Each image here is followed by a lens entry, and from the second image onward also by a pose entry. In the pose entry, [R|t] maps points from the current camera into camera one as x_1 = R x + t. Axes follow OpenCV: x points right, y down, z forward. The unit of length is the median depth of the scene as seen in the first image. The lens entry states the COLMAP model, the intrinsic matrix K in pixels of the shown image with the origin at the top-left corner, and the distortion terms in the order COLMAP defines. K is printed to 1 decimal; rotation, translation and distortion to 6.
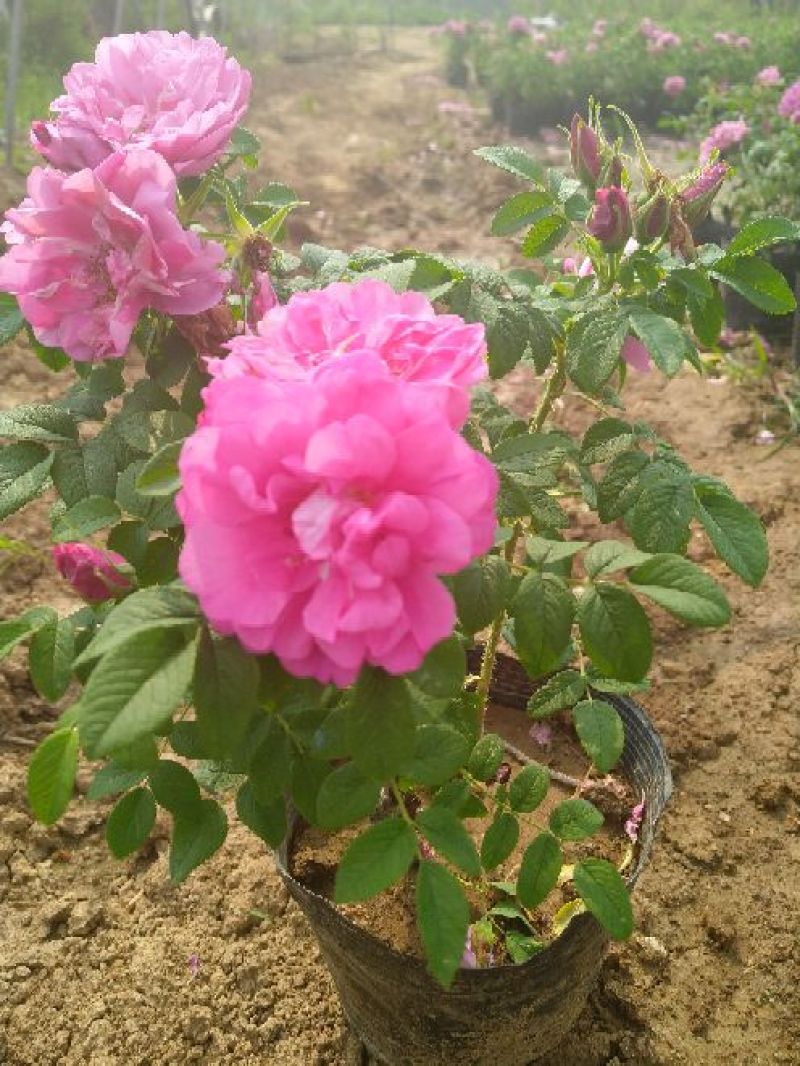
lens RADIAL K [[815.7, 0, 400.8], [0, 815.7, 532.8], [0, 0, 1]] dist [0.004163, 0.000091]
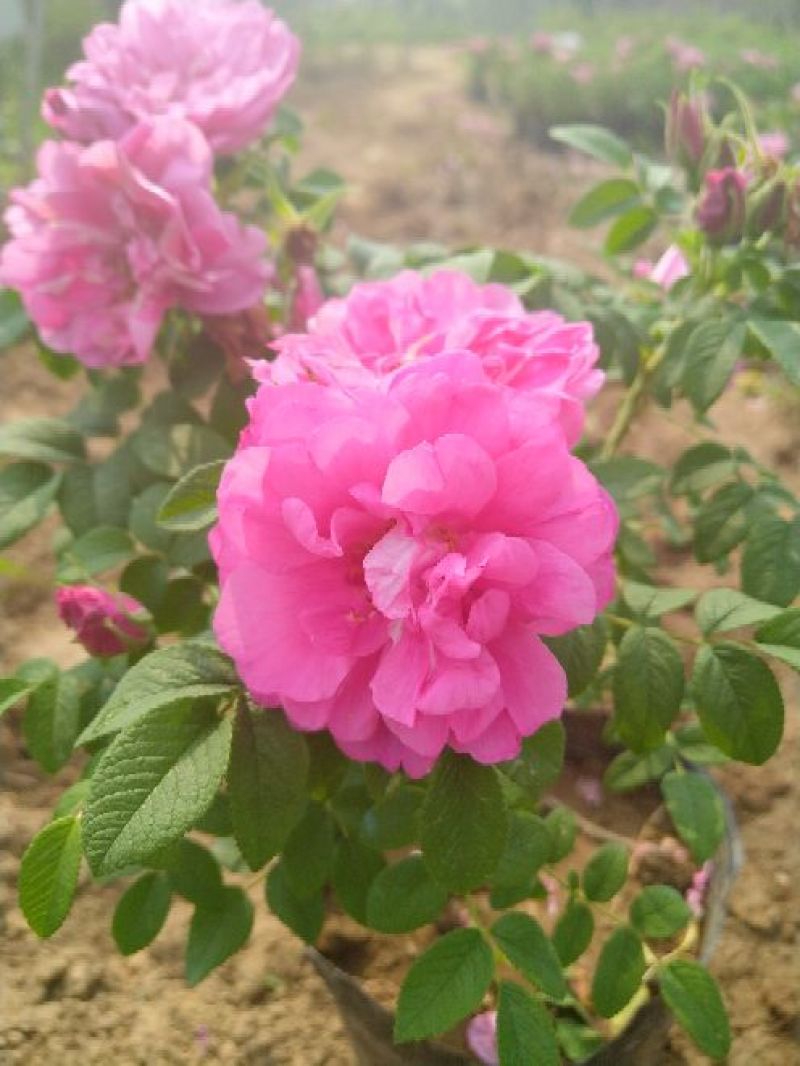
lens RADIAL K [[842.7, 0, 402.0], [0, 842.7, 535.3], [0, 0, 1]] dist [-0.054457, 0.060062]
pose [[0.999843, 0.012700, -0.012388, -0.062105], [-0.013010, 0.999596, -0.025275, -0.019152], [0.012062, 0.025433, 0.999604, 0.147624]]
